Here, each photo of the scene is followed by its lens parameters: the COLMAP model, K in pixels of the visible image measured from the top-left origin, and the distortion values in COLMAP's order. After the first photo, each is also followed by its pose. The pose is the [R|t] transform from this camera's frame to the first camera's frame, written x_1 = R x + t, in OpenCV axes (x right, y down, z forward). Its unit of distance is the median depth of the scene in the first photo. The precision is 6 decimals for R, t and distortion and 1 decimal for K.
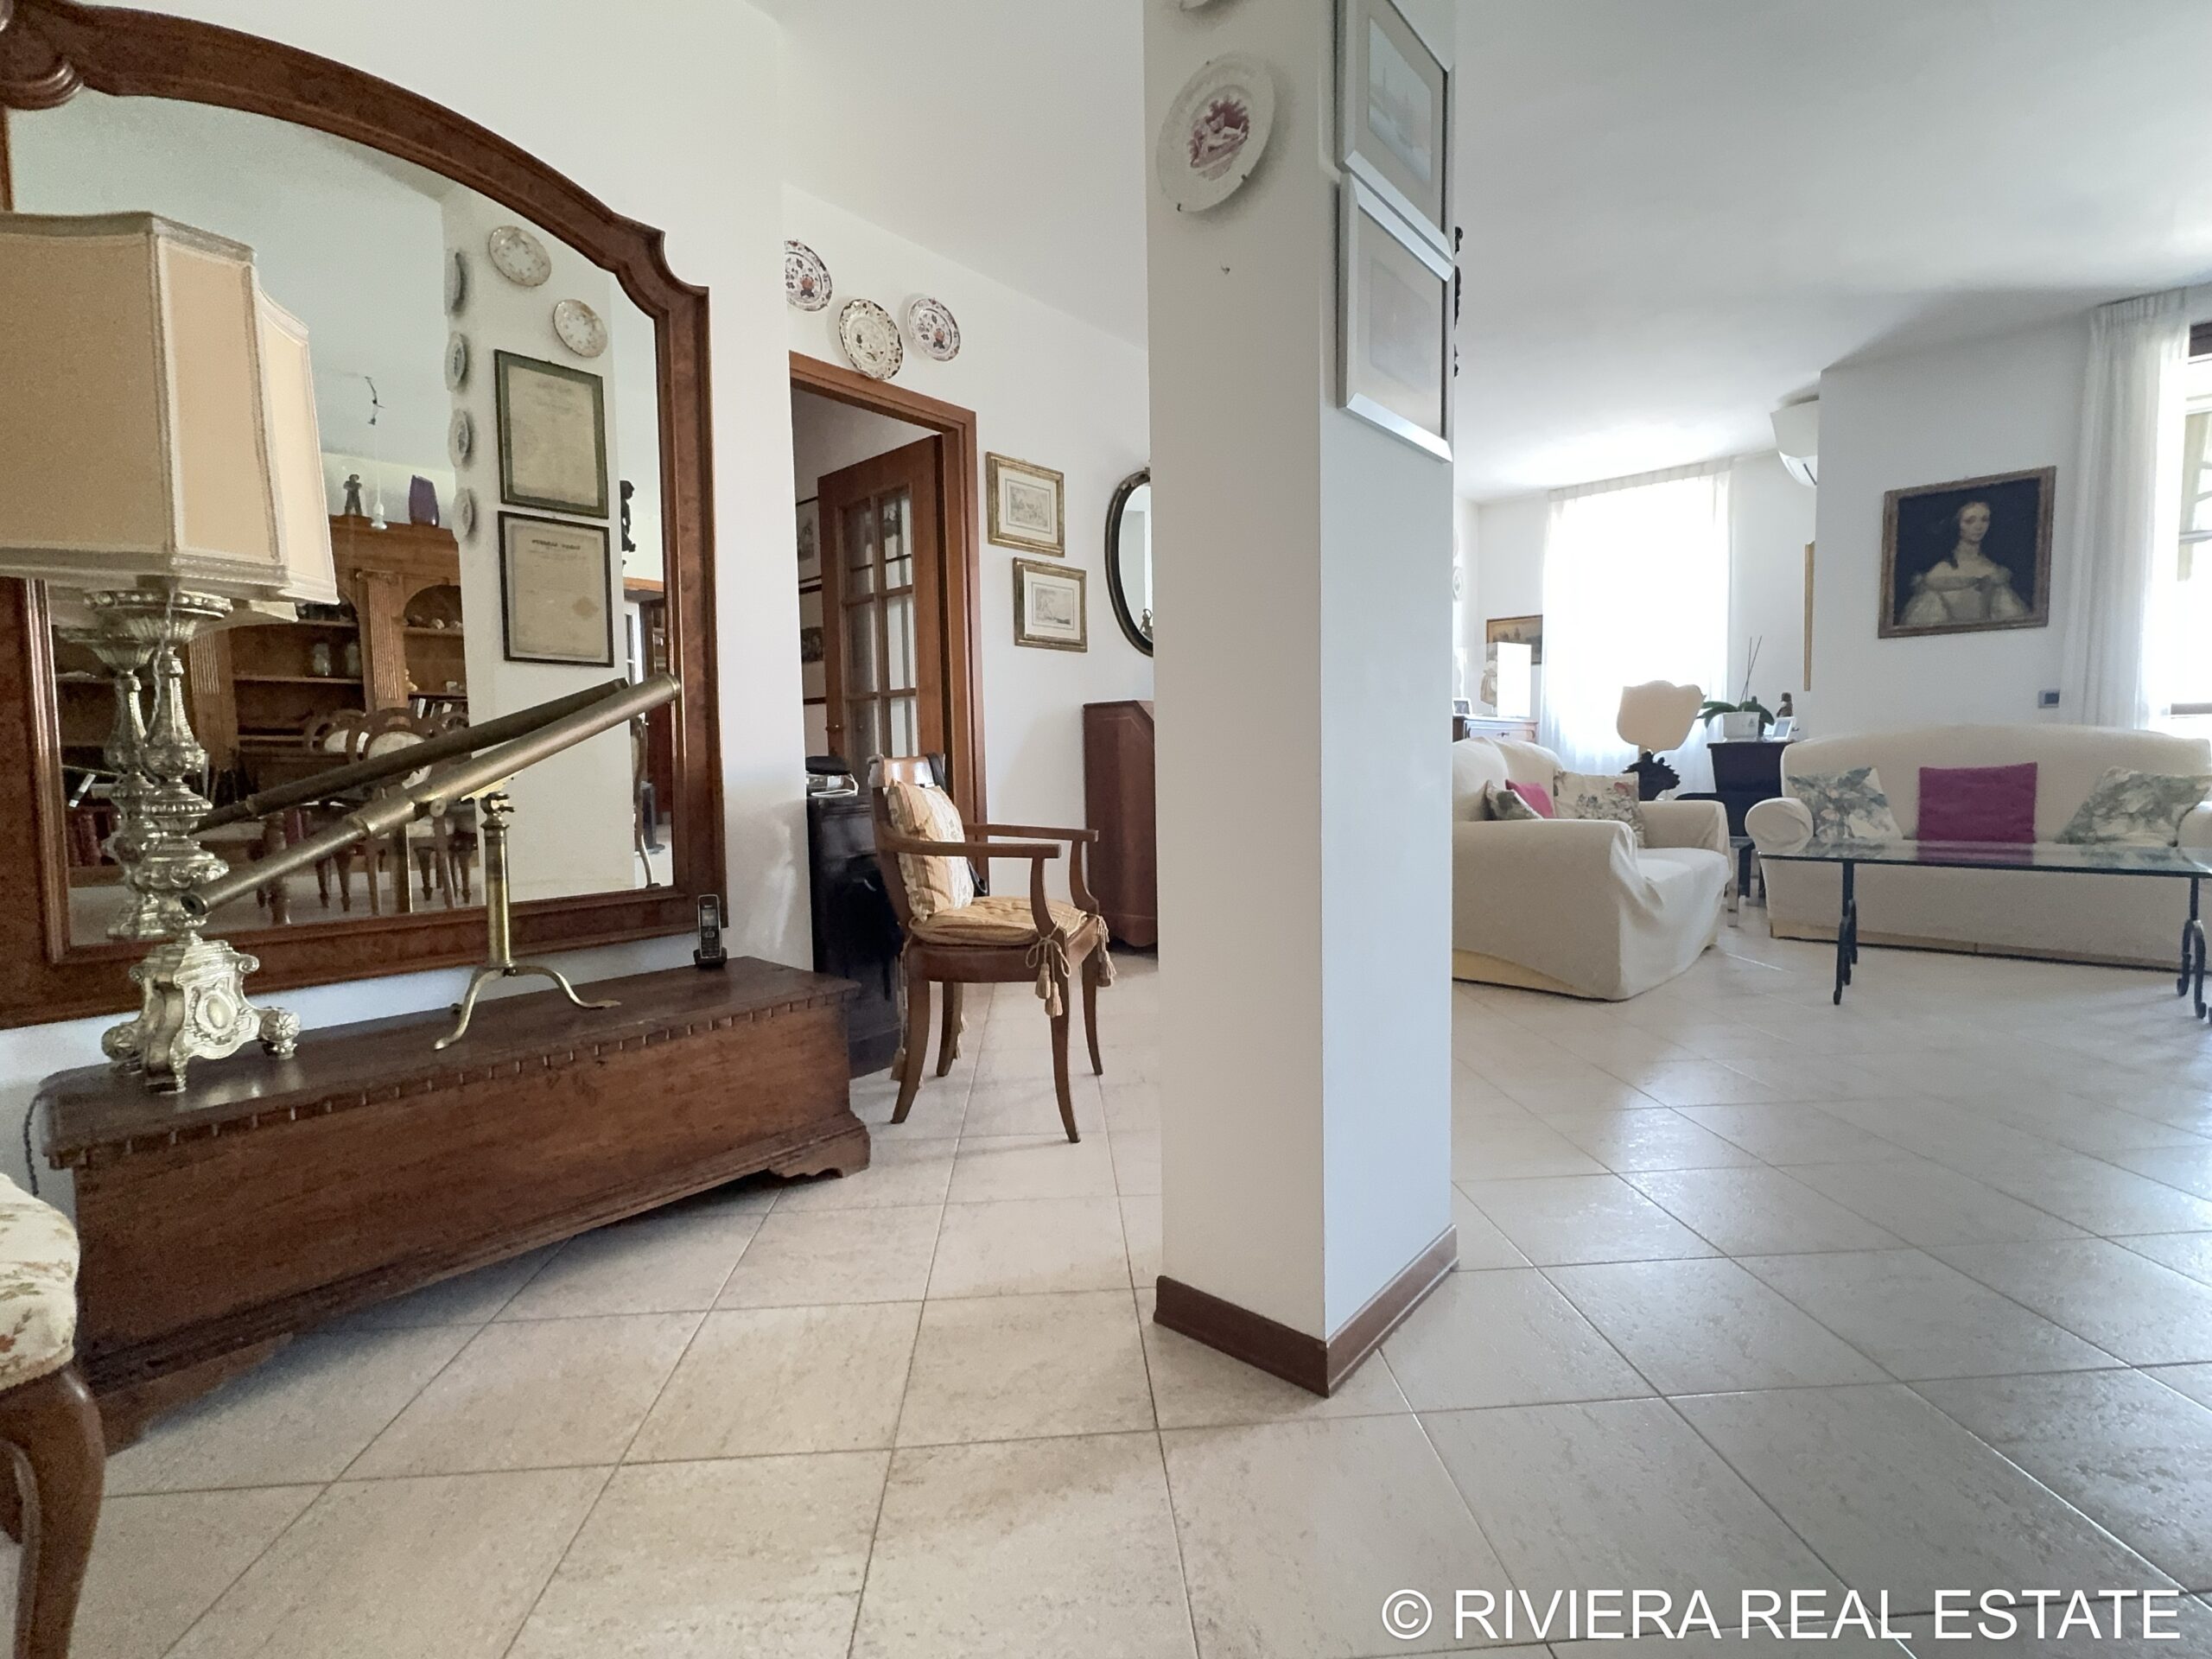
lens RADIAL K [[982.3, 0, 1100.3], [0, 982.3, 829.4], [0, 0, 1]] dist [-0.001074, -0.001265]
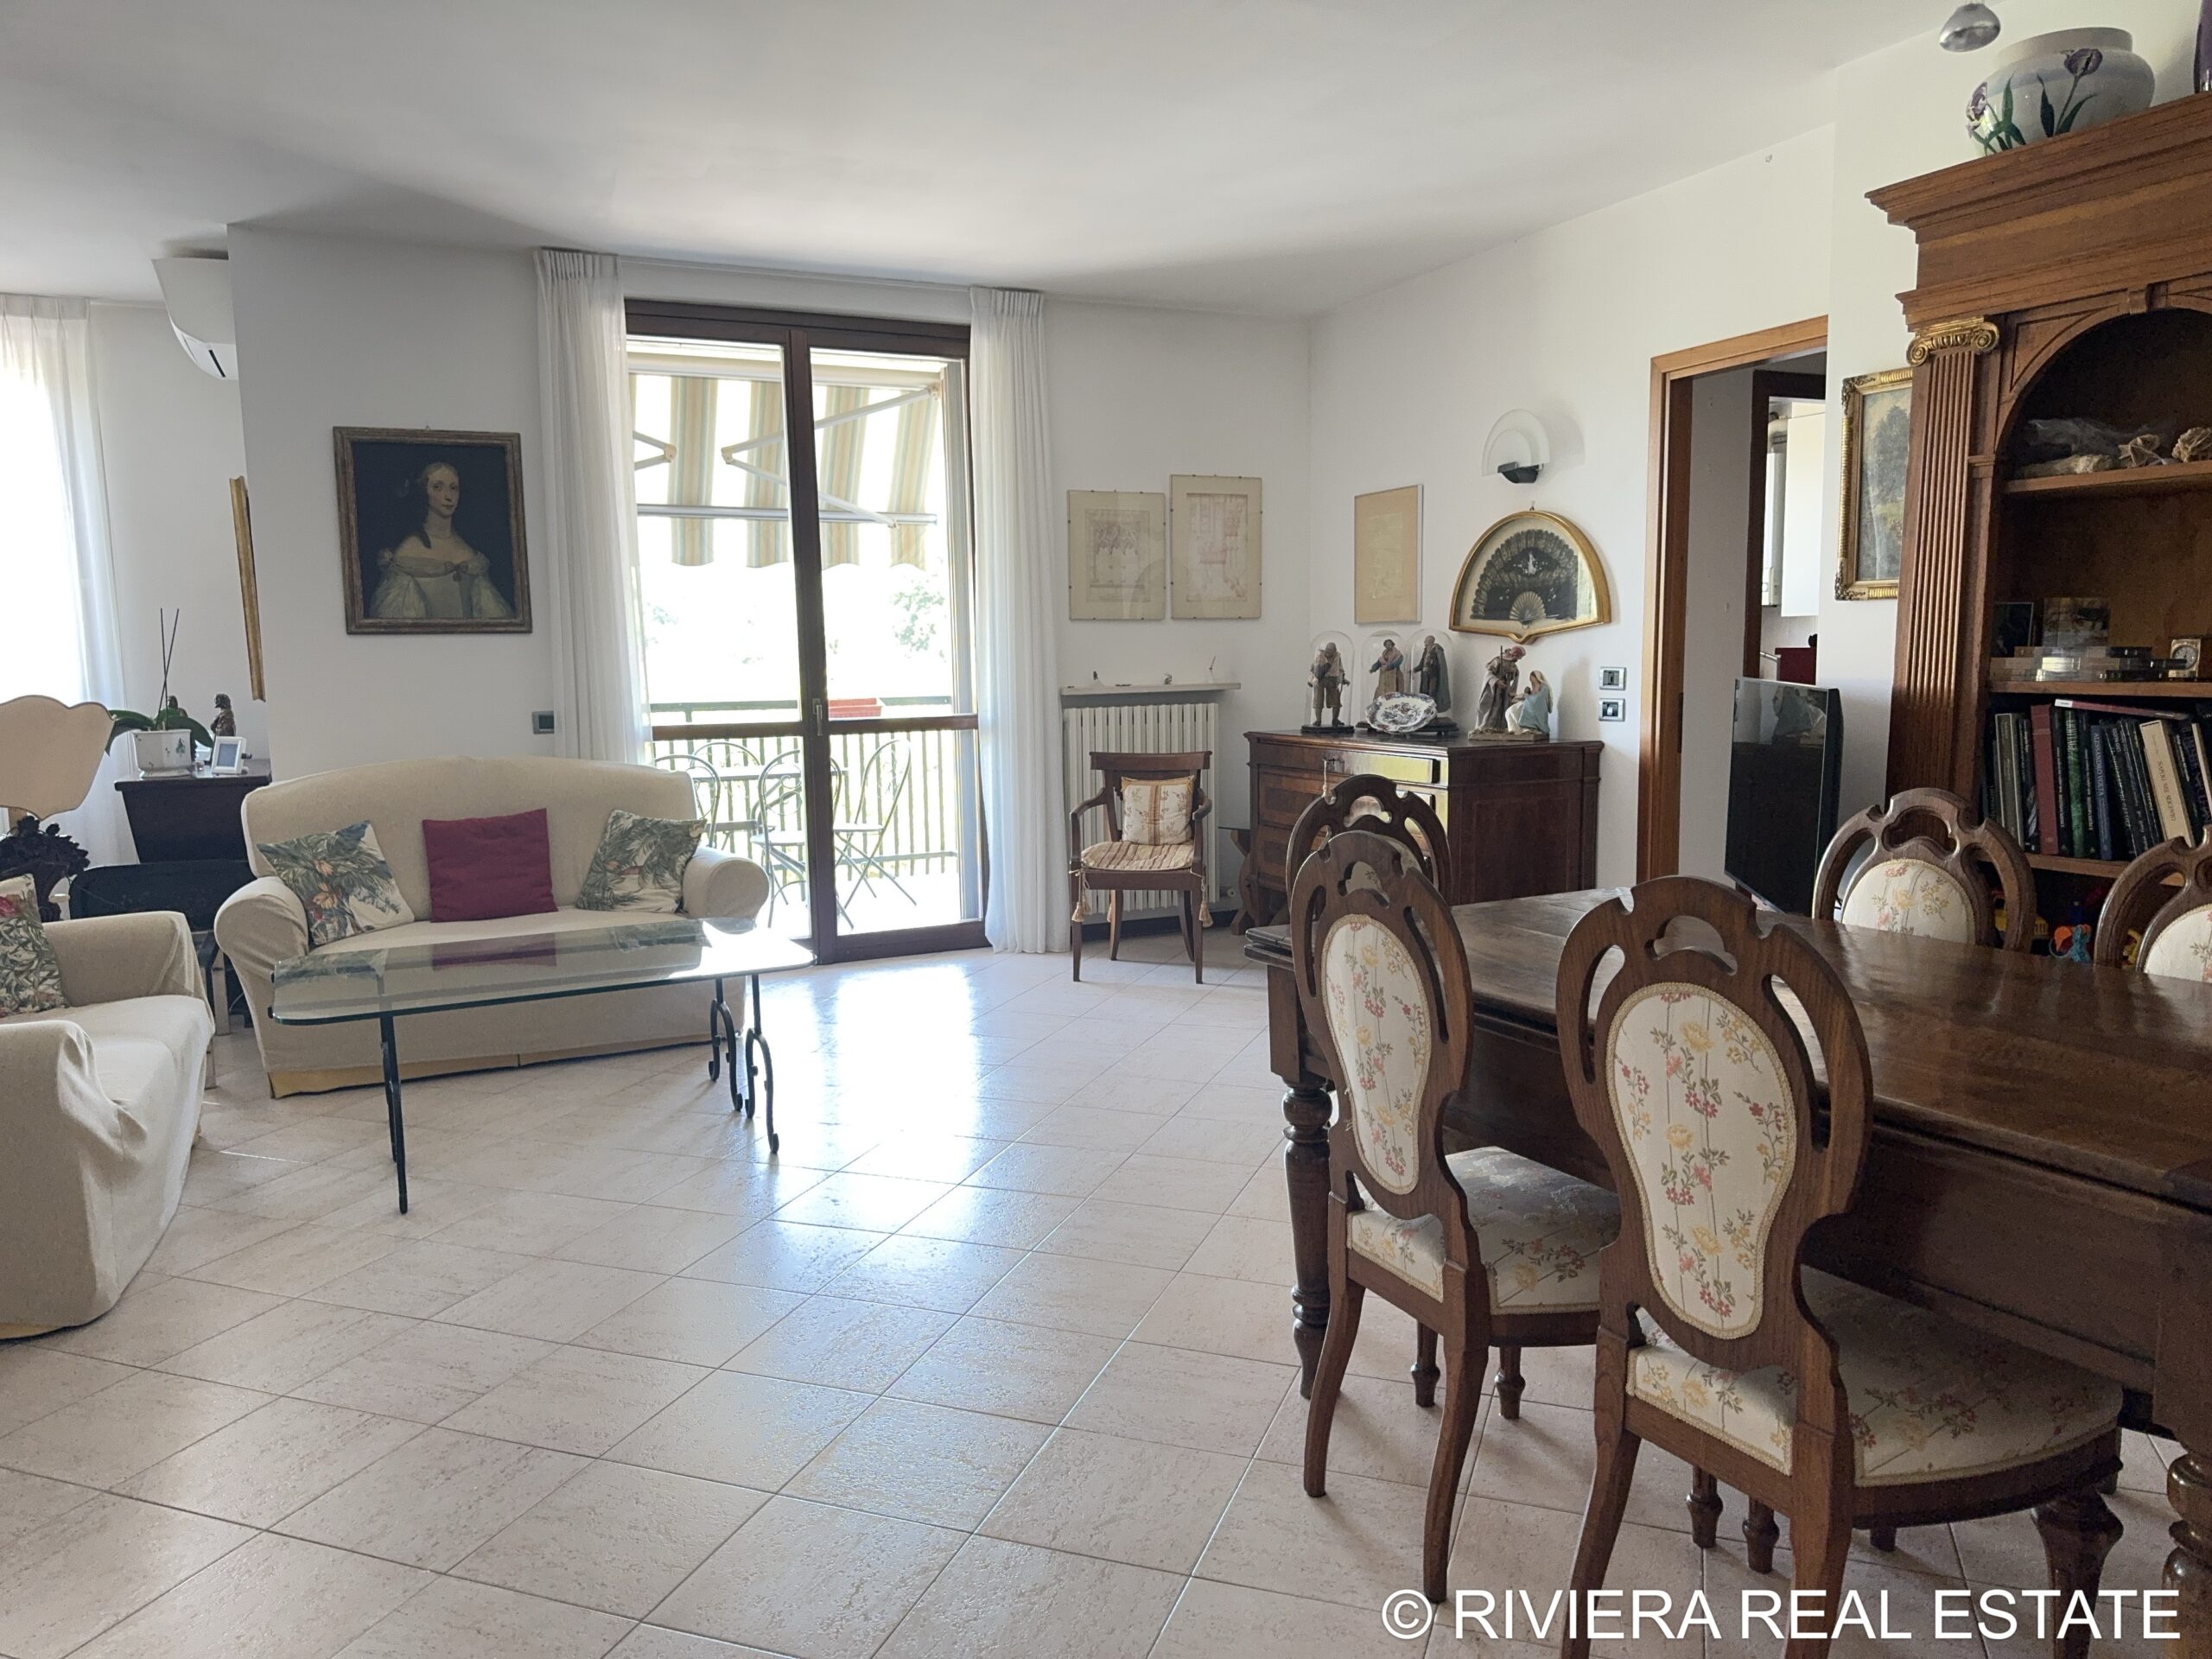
lens RADIAL K [[1548.0, 0, 1124.7], [0, 1548.0, 846.6], [0, 0, 1]] dist [0.058325, -0.087028]
pose [[0.391645, -0.102303, 0.914412, -0.036157], [0.075449, 0.994024, 0.078895, -0.098374], [-0.917018, 0.038093, 0.397023, 0.049508]]
